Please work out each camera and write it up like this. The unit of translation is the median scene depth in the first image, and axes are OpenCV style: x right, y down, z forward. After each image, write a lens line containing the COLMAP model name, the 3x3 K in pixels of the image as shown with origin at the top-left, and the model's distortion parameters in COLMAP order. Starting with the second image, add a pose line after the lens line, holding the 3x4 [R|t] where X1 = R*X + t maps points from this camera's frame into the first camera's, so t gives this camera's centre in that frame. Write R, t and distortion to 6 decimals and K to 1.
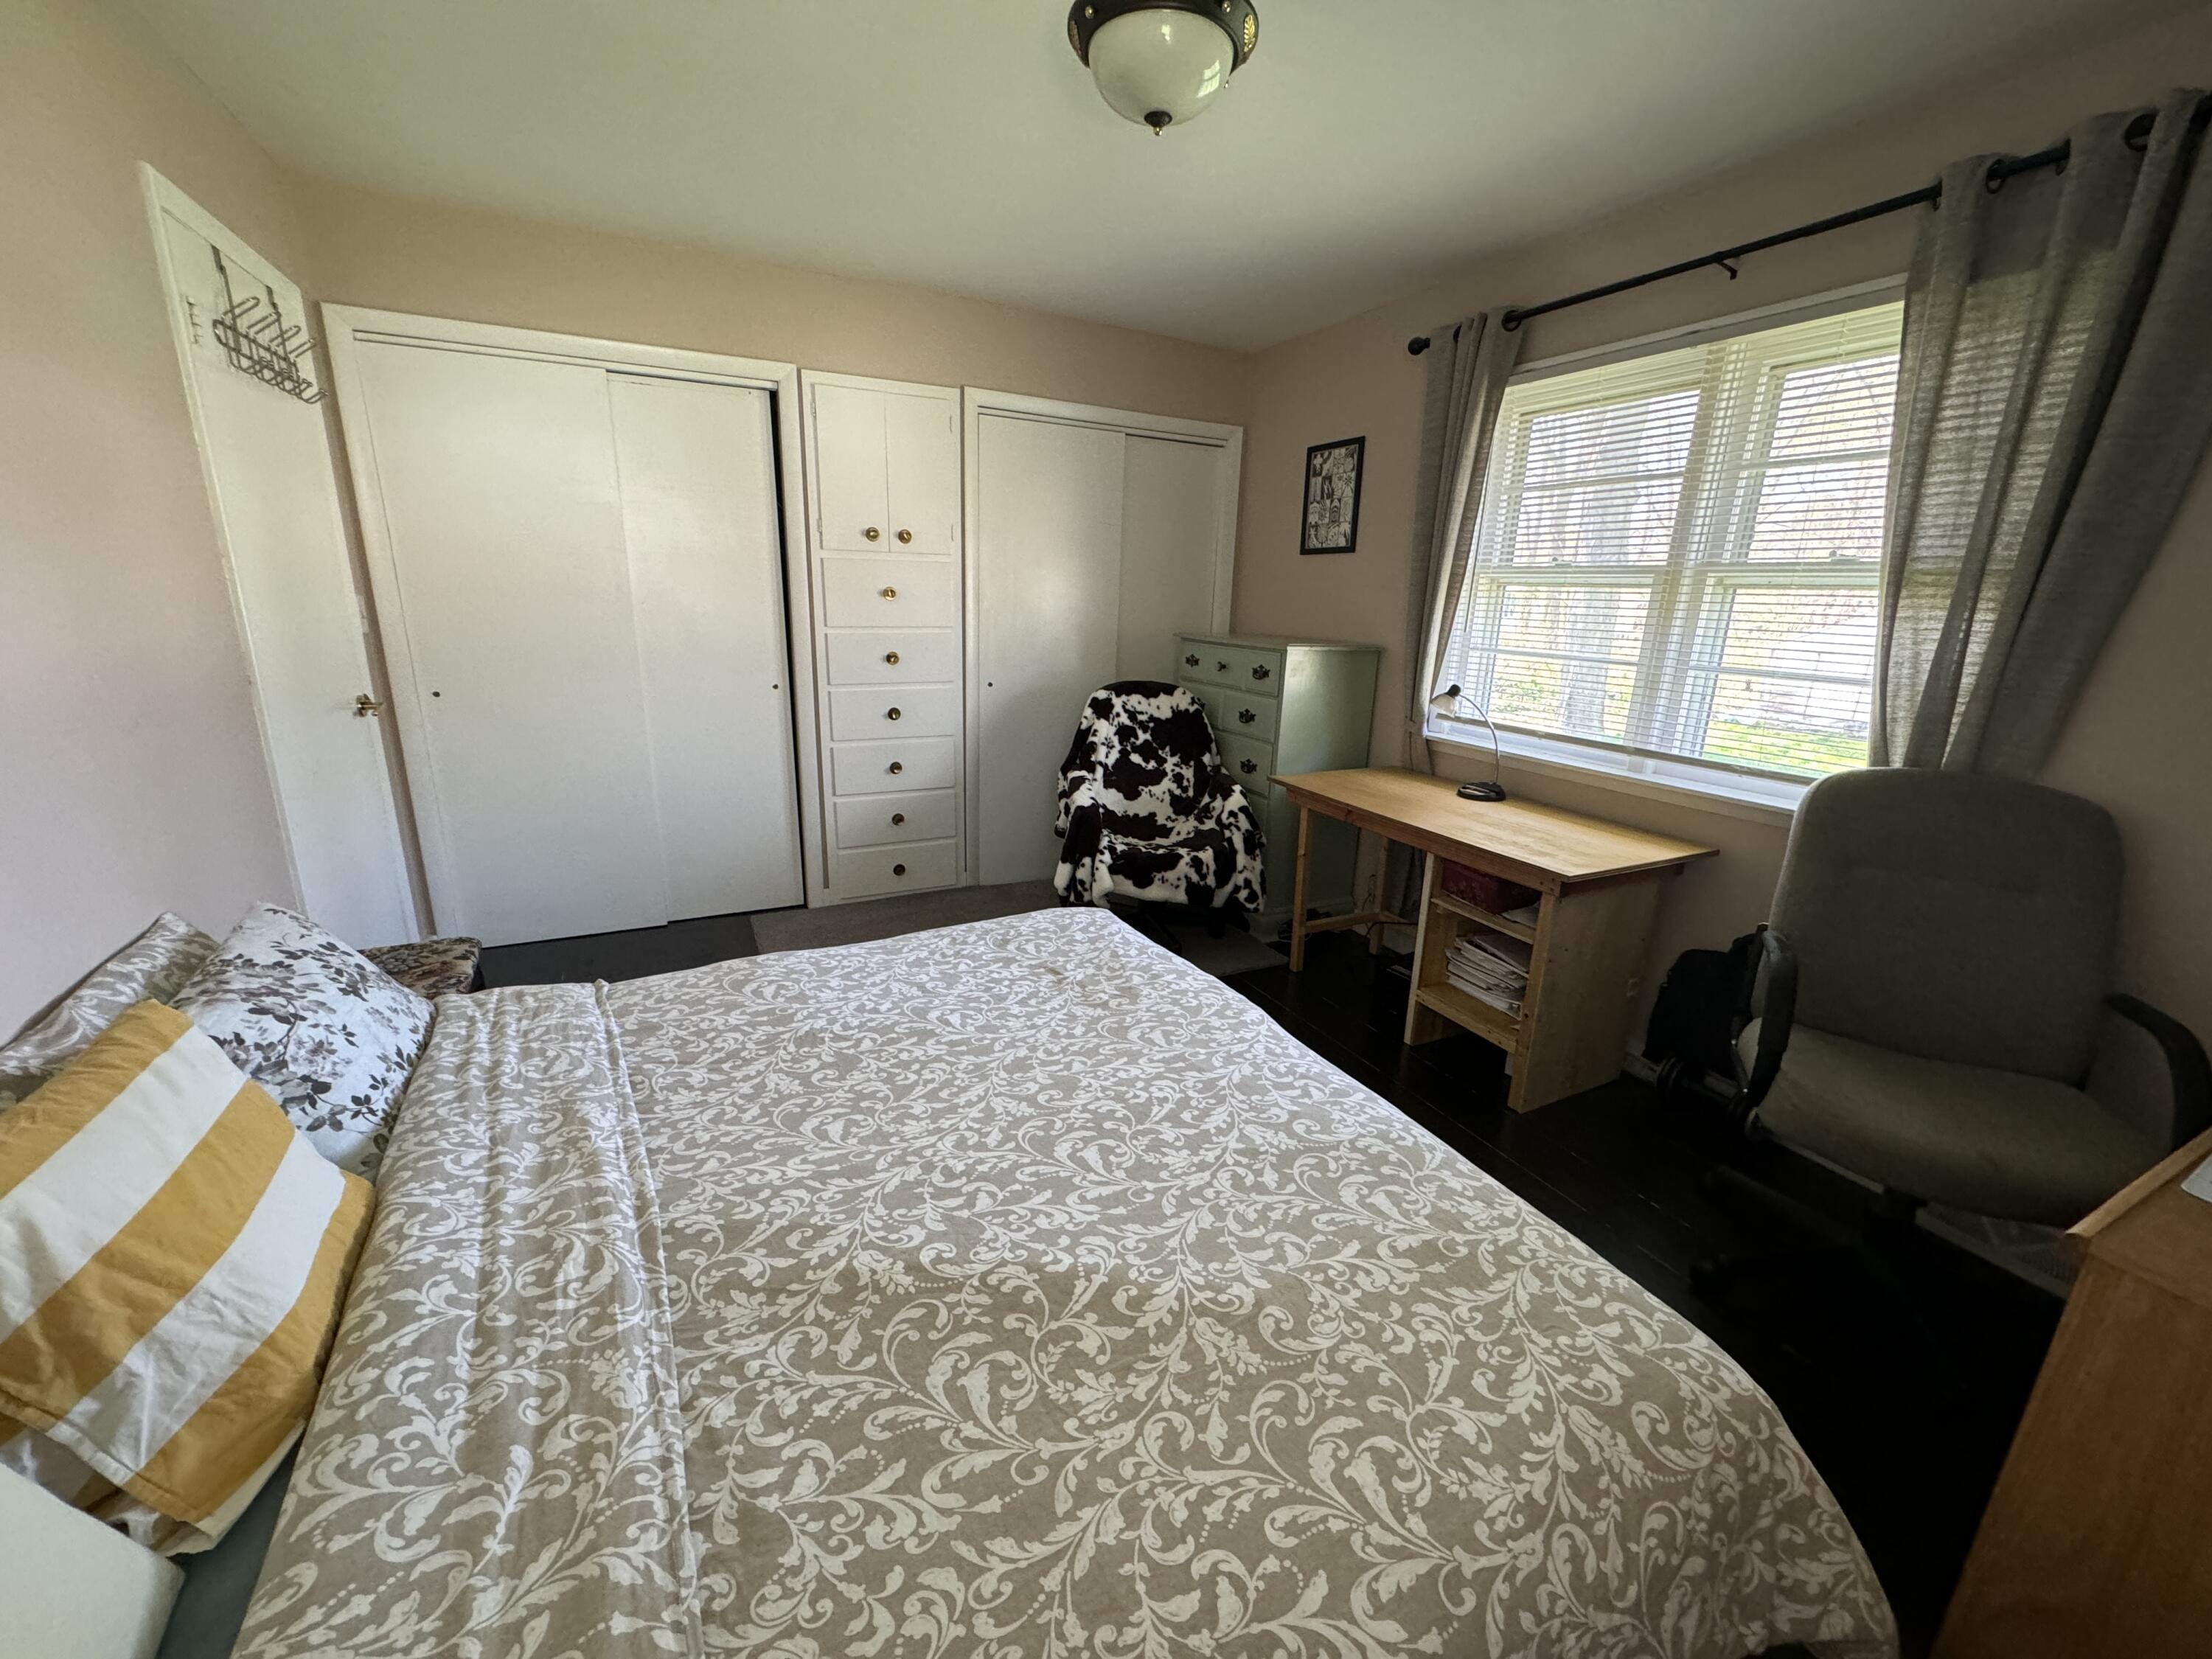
lens RADIAL K [[877.2, 0, 1110.0], [0, 877.2, 835.2], [0, 0, 1]] dist [-0.000097, 0.000453]
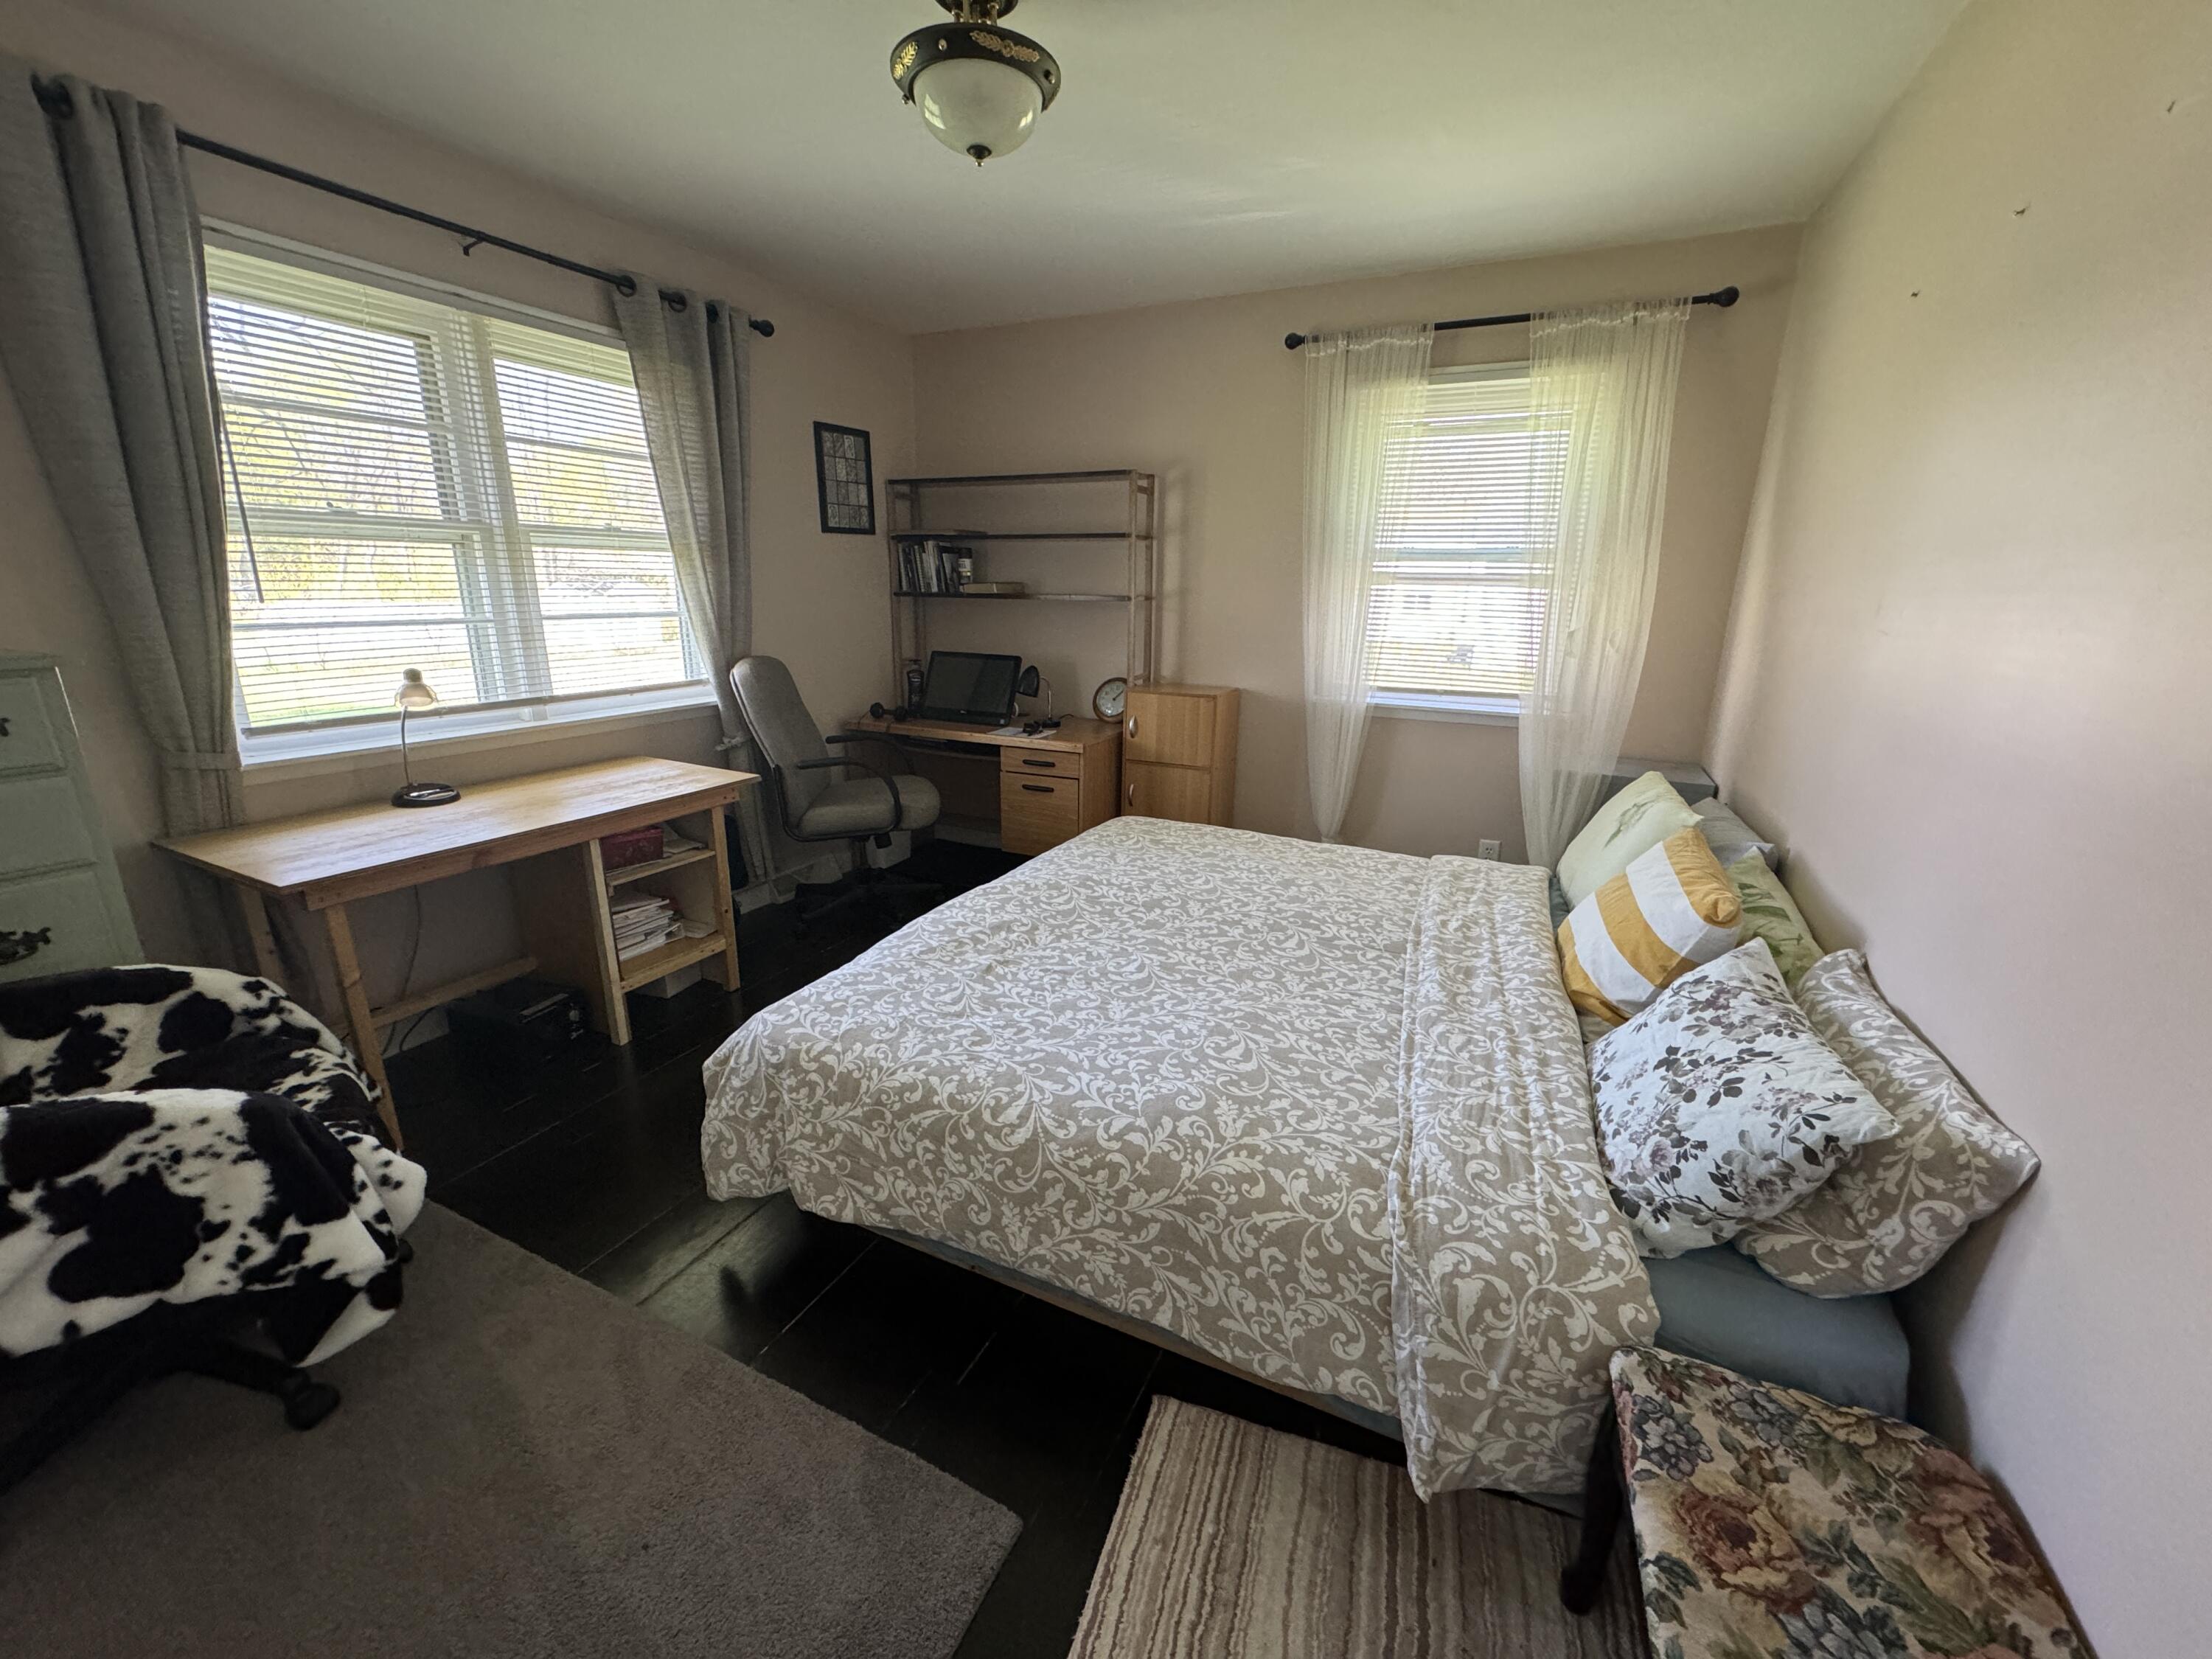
lens RADIAL K [[877.2, 0, 1110.0], [0, 877.2, 835.2], [0, 0, 1]] dist [-0.000097, 0.000453]
pose [[-0.608339, -0.260554, 0.749690, -1.112800], [0.179903, 0.874724, 0.449992, -0.514344], [-0.773019, 0.408620, -0.485254, 1.754662]]
